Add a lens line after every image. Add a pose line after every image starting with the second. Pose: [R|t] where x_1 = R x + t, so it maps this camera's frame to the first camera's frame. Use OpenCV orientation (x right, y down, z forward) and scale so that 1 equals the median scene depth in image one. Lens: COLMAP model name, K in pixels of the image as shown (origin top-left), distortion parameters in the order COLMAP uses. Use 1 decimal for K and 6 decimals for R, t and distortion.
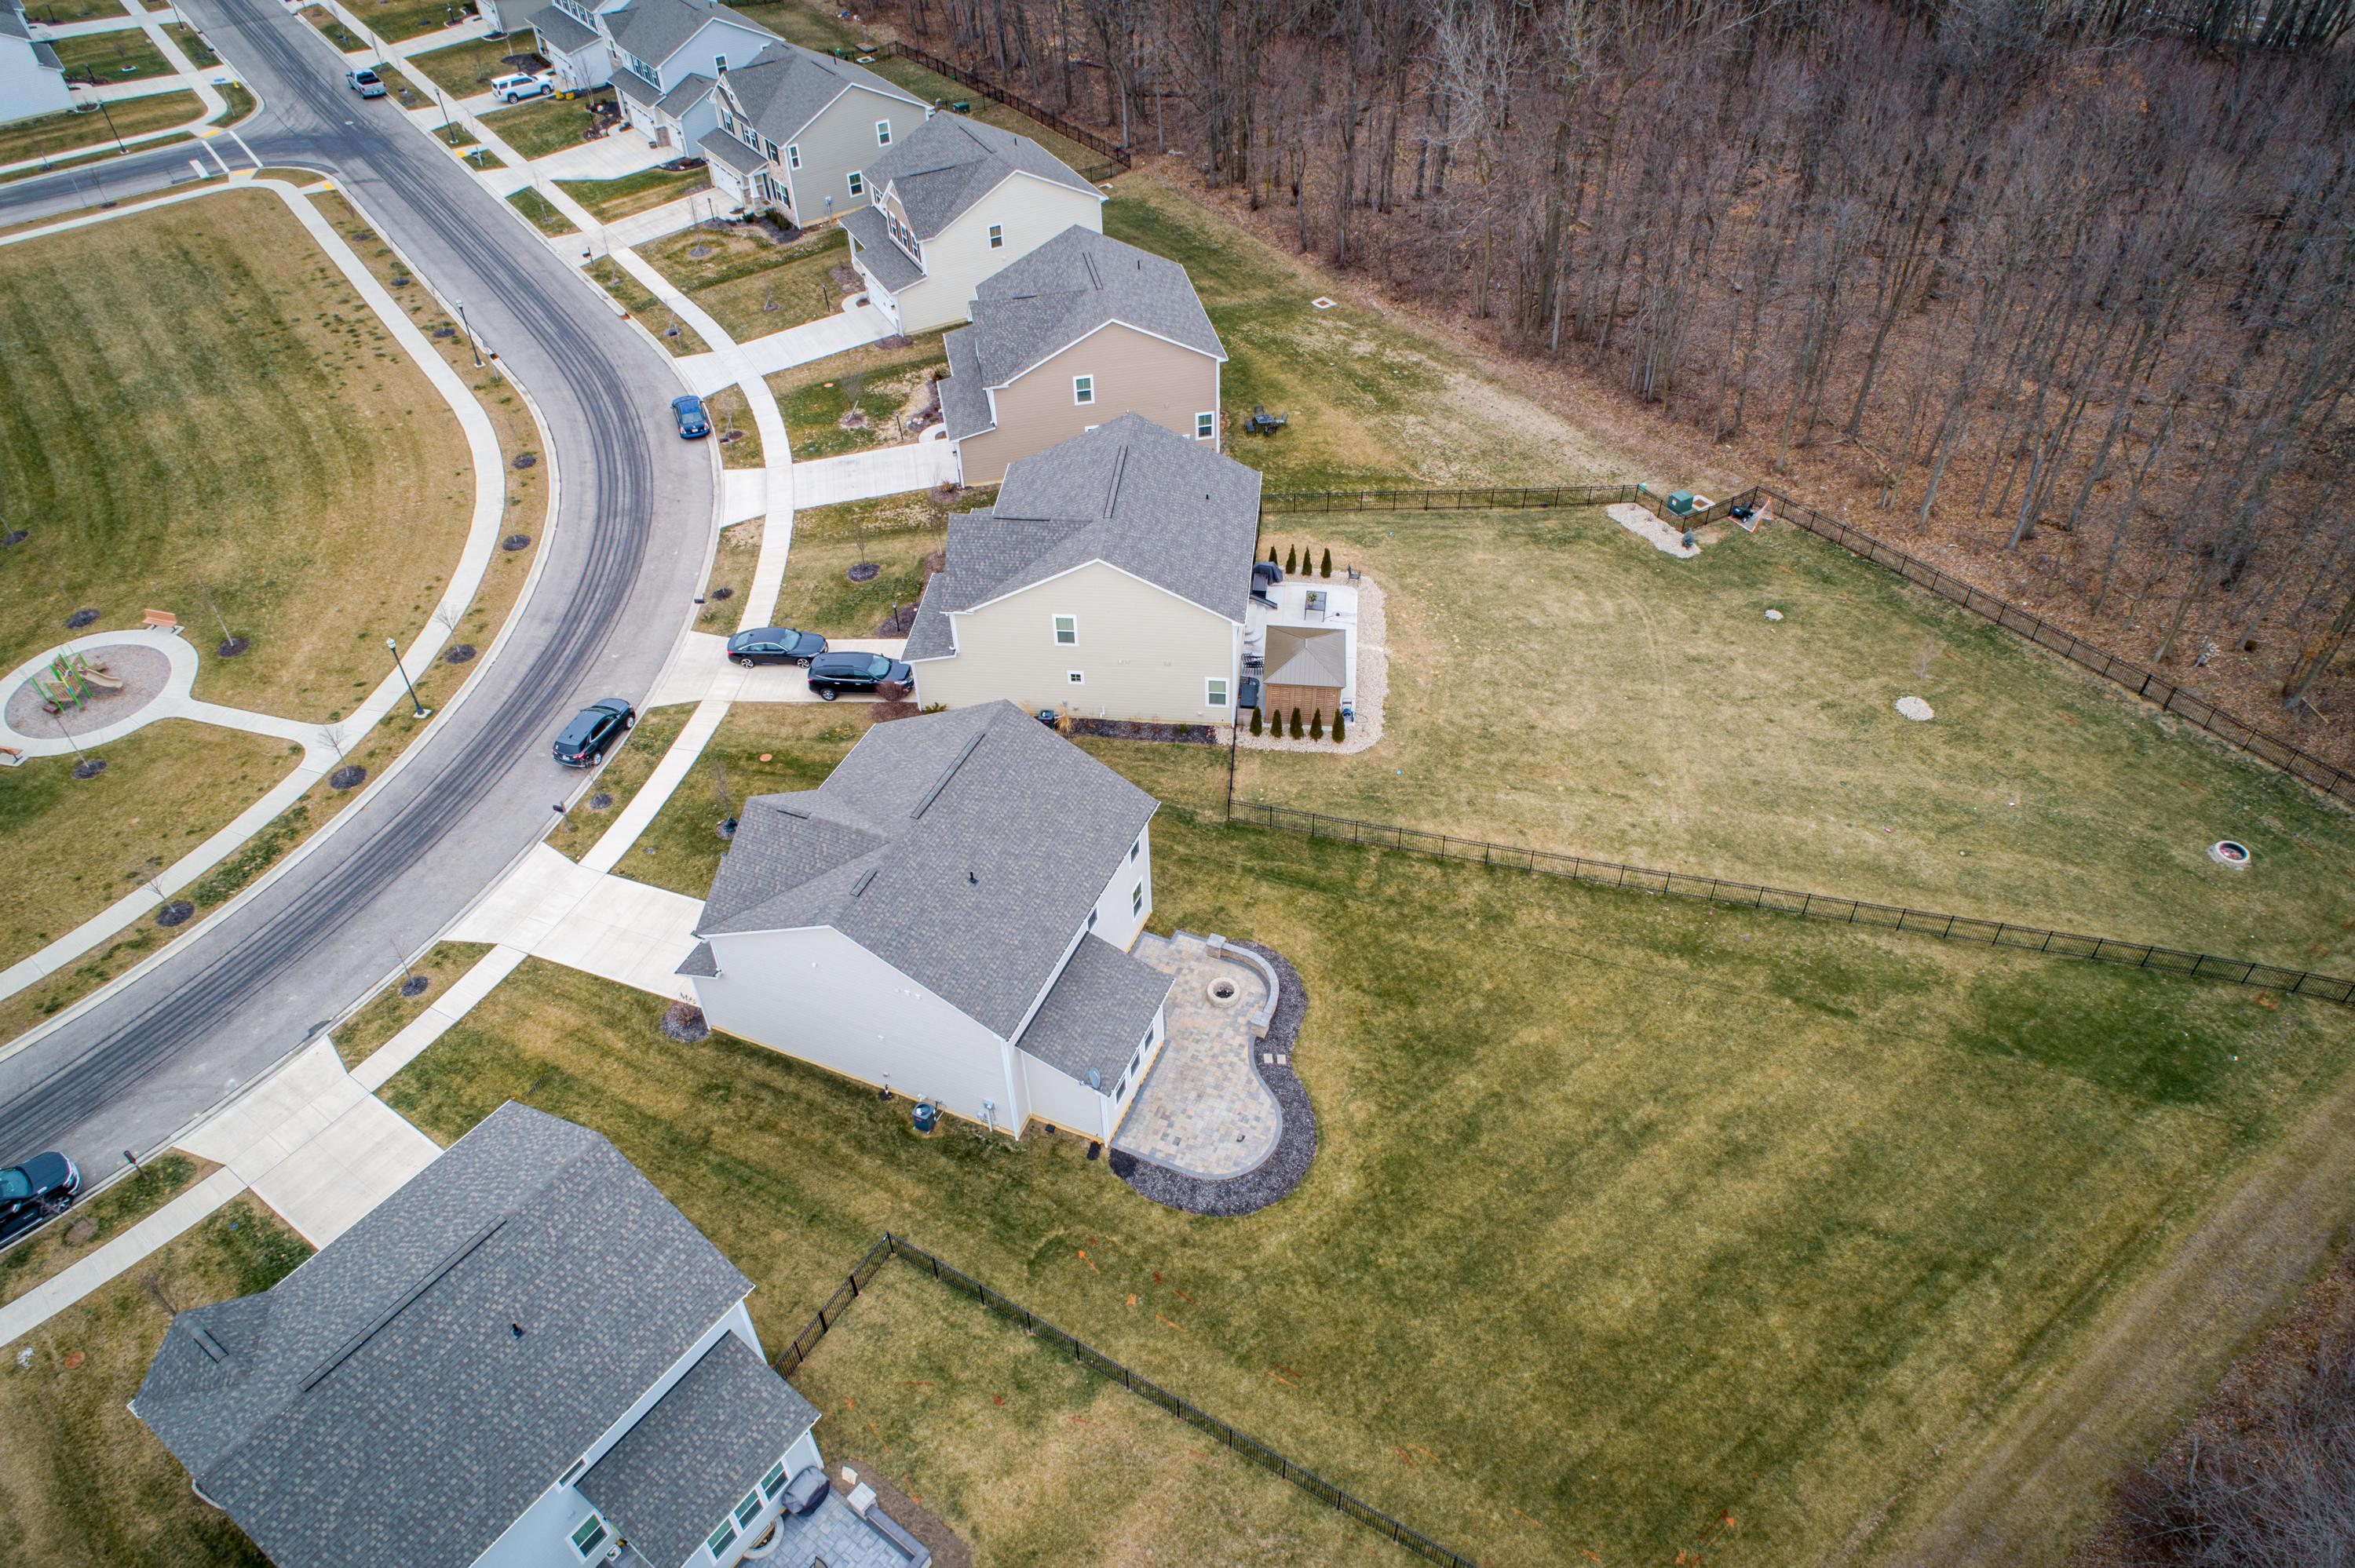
lens RADIAL K [[1576.2, 0, 1177.5], [0, 1576.2, 784.0], [0, 0, 1]] dist [-0.010467, 0.007210]
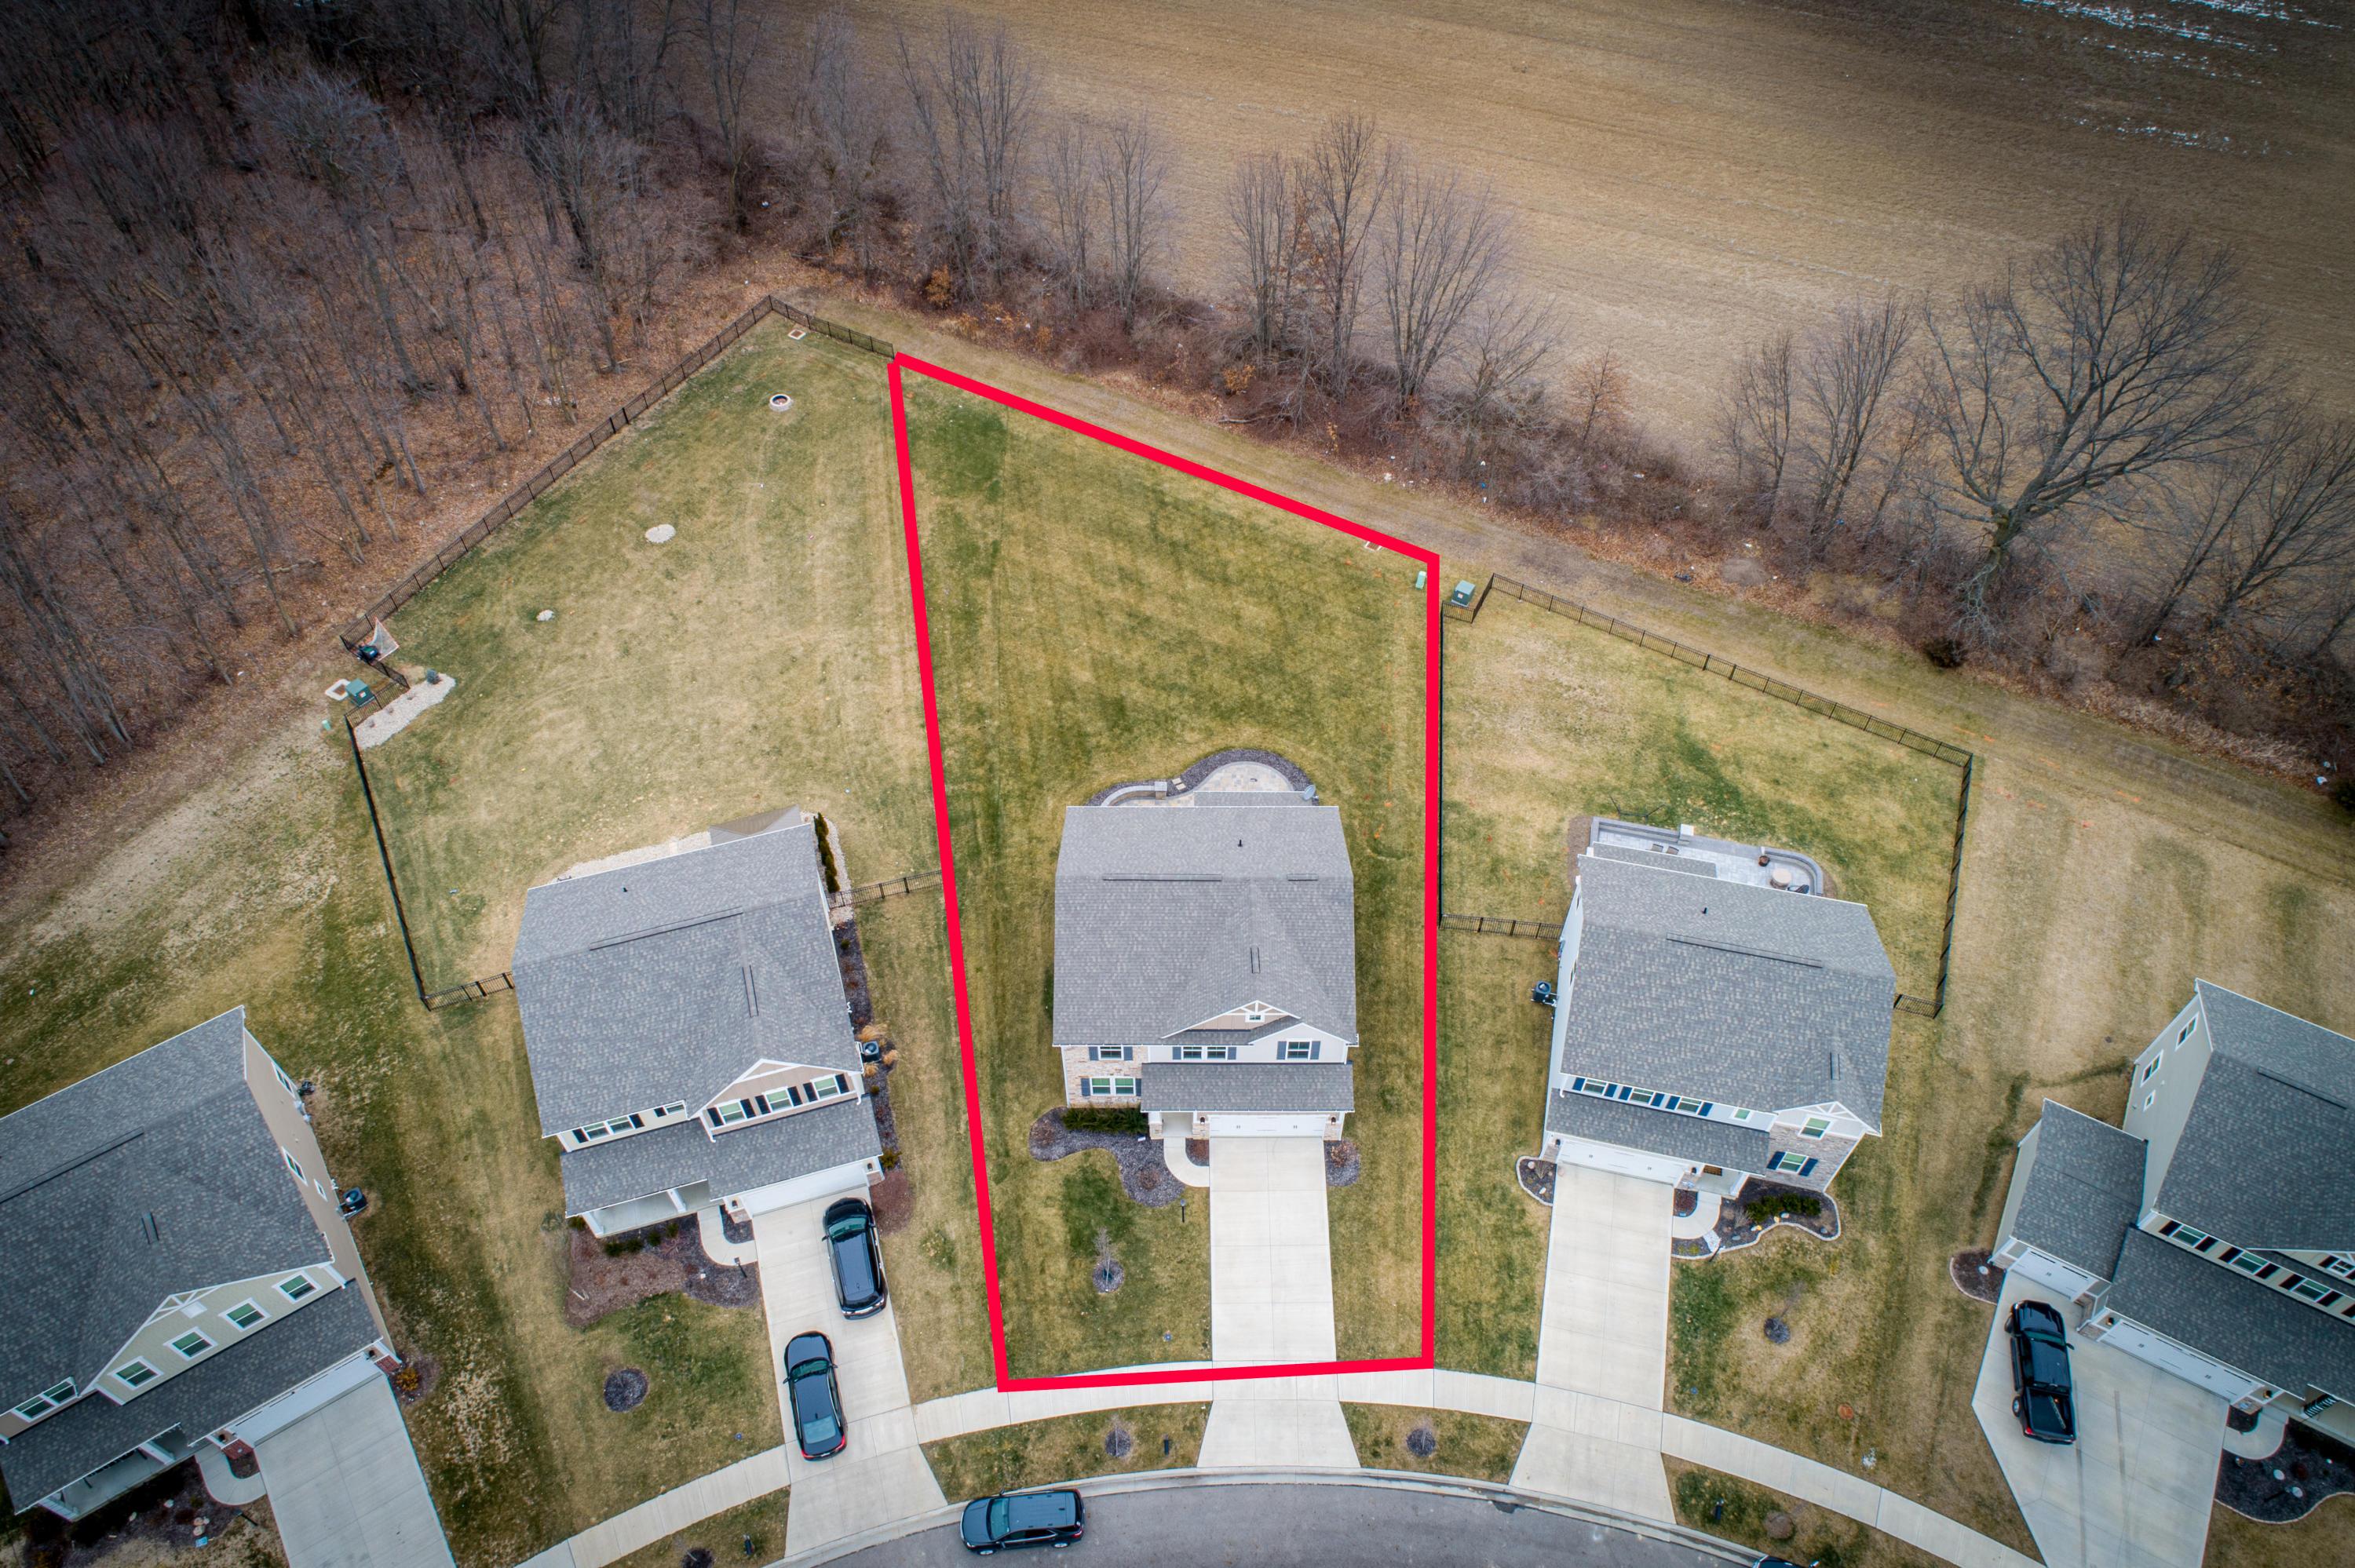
lens RADIAL K [[1576.2, 0, 1177.5], [0, 1576.2, 784.0], [0, 0, 1]] dist [-0.010467, 0.007210]
pose [[-0.388945, -0.693350, 0.606620, -0.681465], [0.628201, 0.282031, 0.725136, -0.727224], [-0.673858, 0.663118, 0.325868, 0.480611]]
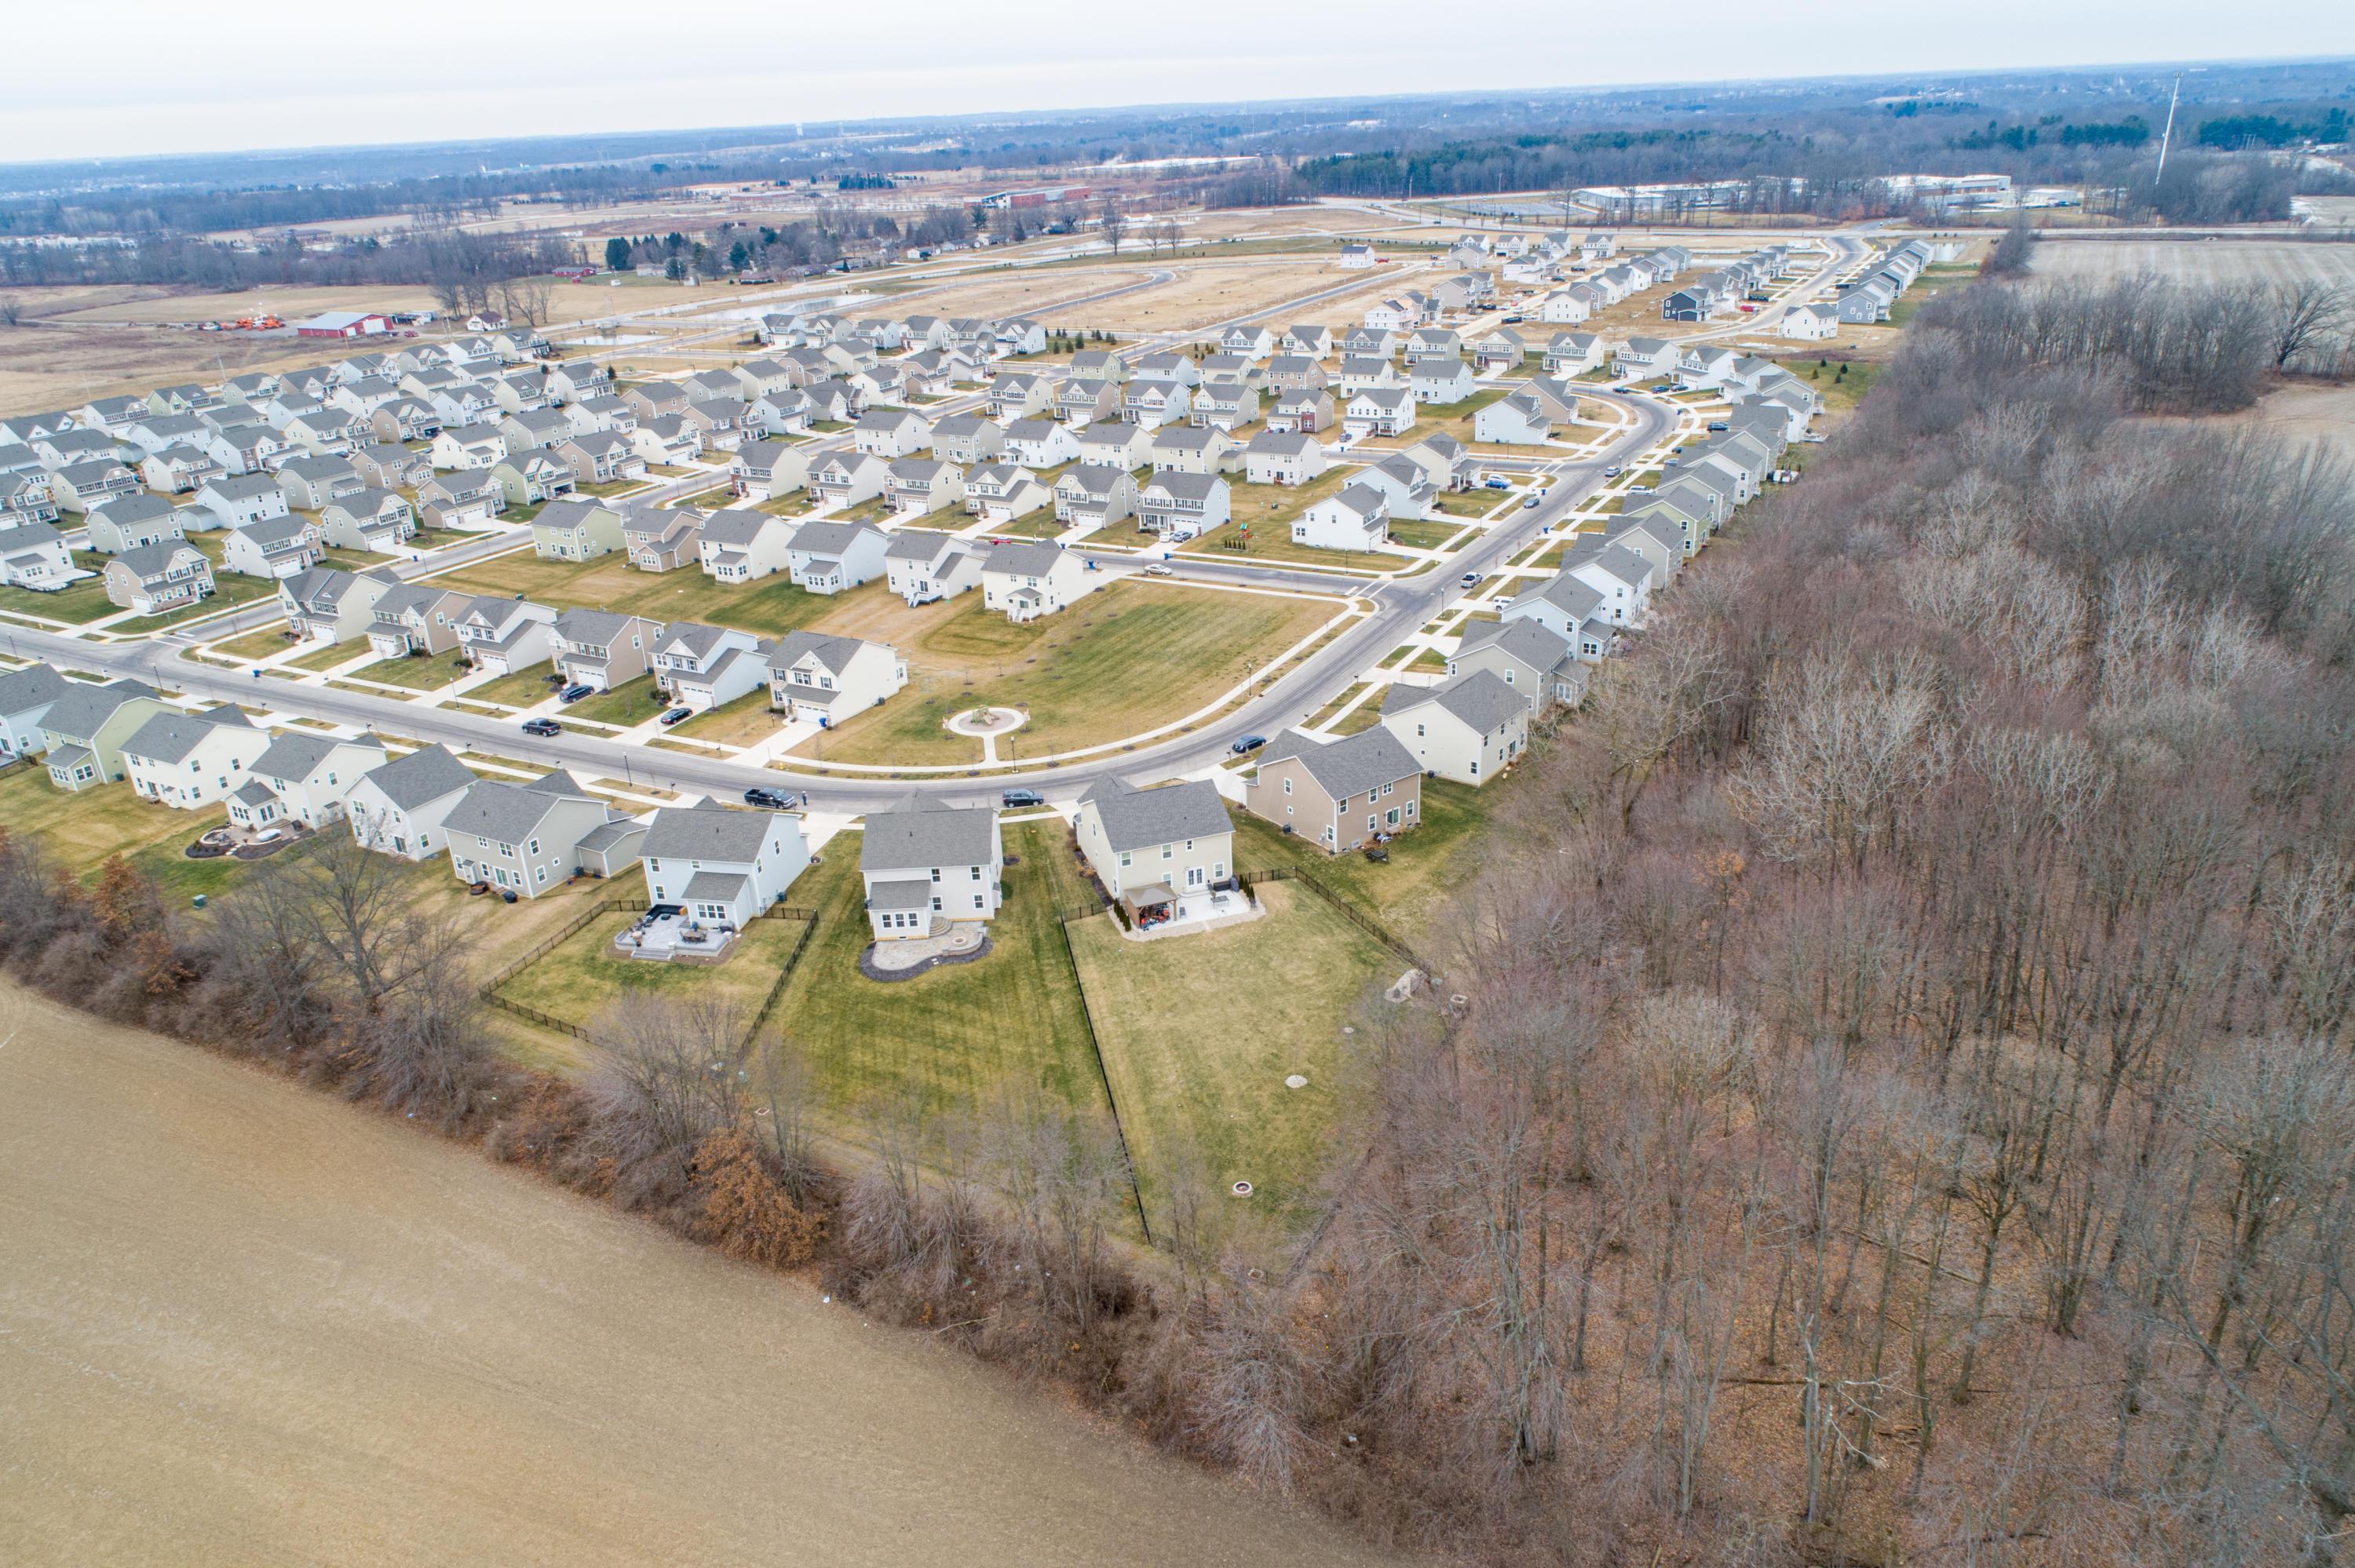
lens RADIAL K [[1576.2, 0, 1177.5], [0, 1576.2, 784.0], [0, 0, 1]] dist [-0.010467, 0.007210]
pose [[0.412149, 0.367054, -0.833909, 1.908682], [-0.589063, 0.805592, 0.063453, -0.377684], [0.695081, 0.465073, 0.548242, -0.194653]]
